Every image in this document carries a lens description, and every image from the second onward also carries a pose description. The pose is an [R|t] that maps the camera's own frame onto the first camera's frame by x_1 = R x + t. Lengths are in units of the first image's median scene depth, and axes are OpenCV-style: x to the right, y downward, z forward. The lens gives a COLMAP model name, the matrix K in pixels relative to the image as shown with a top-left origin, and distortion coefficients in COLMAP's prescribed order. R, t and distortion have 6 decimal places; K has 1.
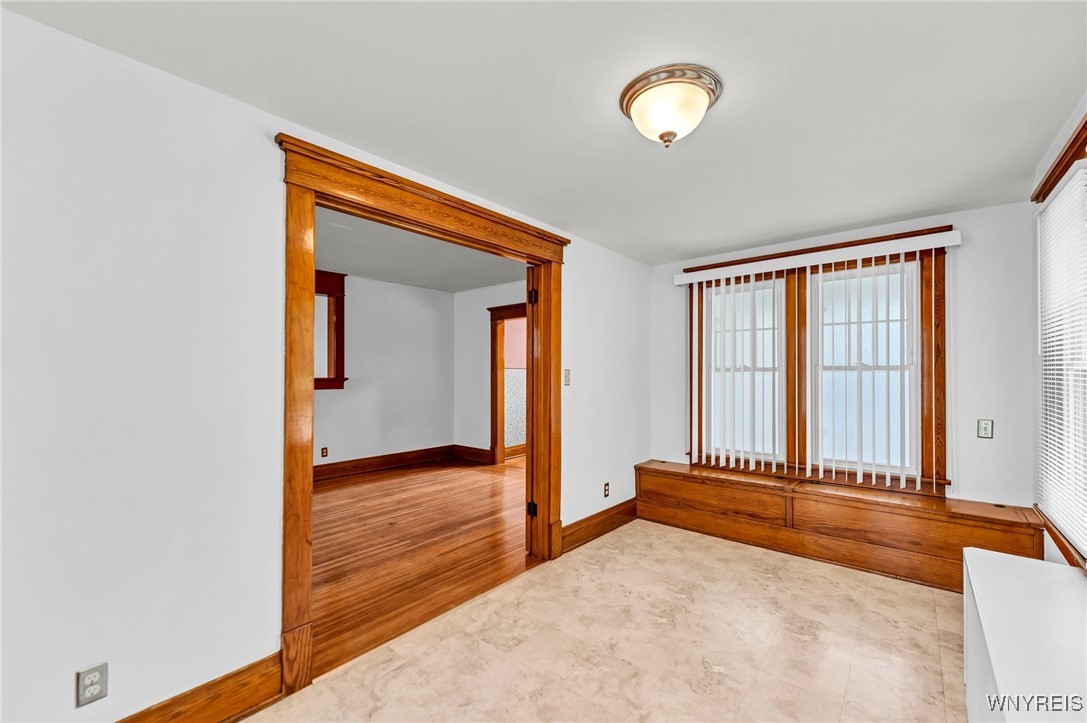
lens RADIAL K [[443.5, 0, 545.1], [0, 443.5, 363.0], [0, 0, 1]] dist [-0.000035, 0.000029]
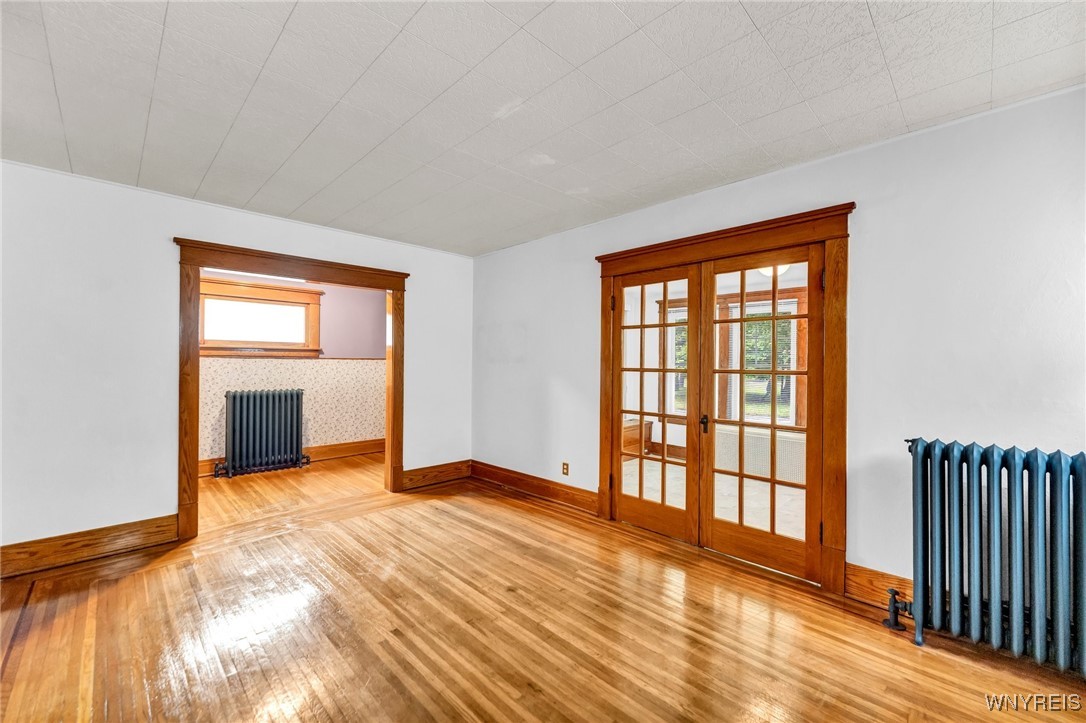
lens RADIAL K [[443.1, 0, 544.6], [0, 443.1, 363.0], [0, 0, 1]] dist [-0.000035, 0.000029]
pose [[0.099797, -0.001712, 0.995006, -0.935959], [-0.013077, 0.999910, 0.003032, 0.020091], [-0.994922, -0.013314, 0.099766, 0.833927]]
